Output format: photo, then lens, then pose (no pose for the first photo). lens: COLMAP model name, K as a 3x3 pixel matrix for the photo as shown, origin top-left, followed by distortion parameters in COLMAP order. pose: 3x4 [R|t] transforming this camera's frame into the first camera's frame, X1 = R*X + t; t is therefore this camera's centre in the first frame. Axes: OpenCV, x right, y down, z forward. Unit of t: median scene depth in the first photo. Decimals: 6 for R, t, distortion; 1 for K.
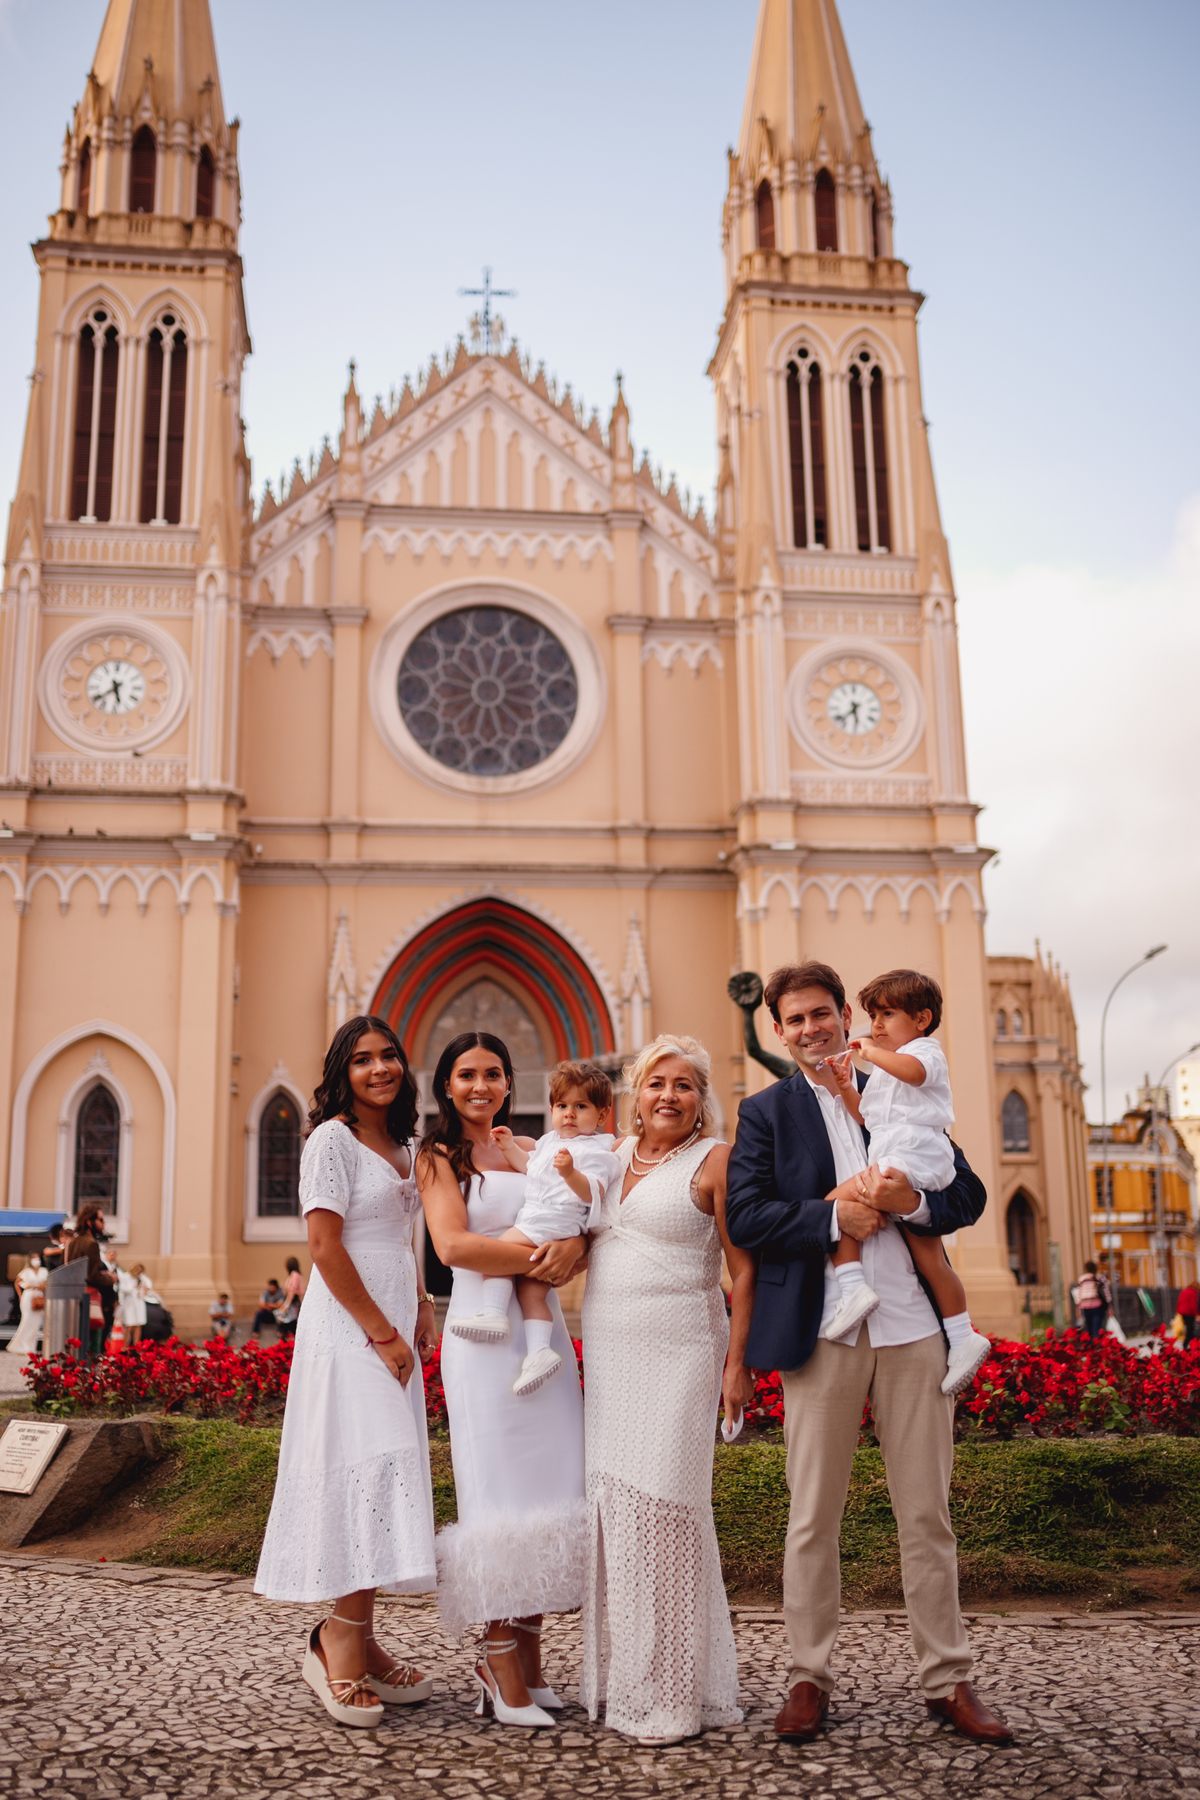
lens RADIAL K [[1740.0, 0, 599.9], [0, 1740.0, 910.3], [0, 0, 1]] dist [-0.026708, 0.000000]
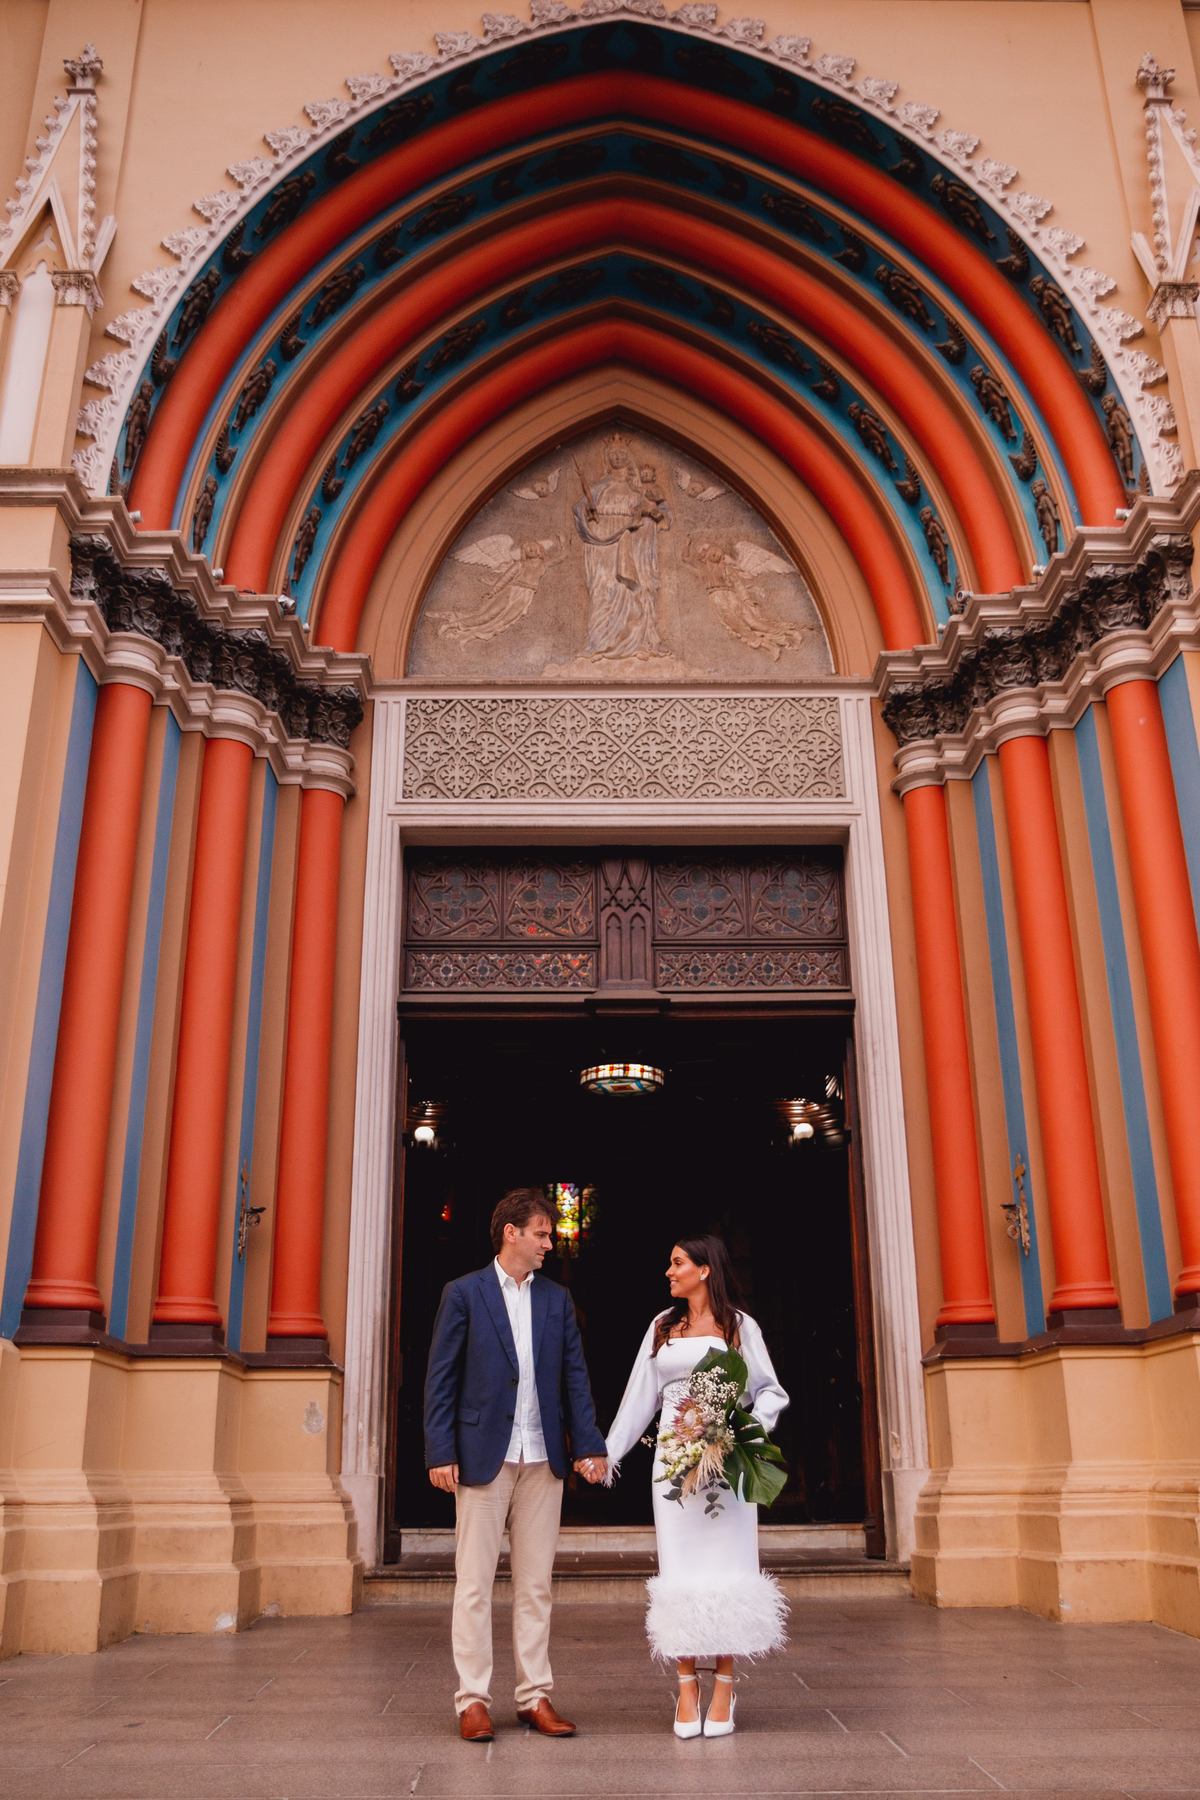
lens RADIAL K [[1651.8, 0, 602.0], [0, 1651.8, 893.2], [0, 0, 1]] dist [-0.073093, 0.071711]
pose [[0.994928, -0.030327, -0.095911, -0.044926], [0.016072, 0.989147, -0.146045, 0.162238], [0.099299, 0.143763, 0.984618, 0.743812]]
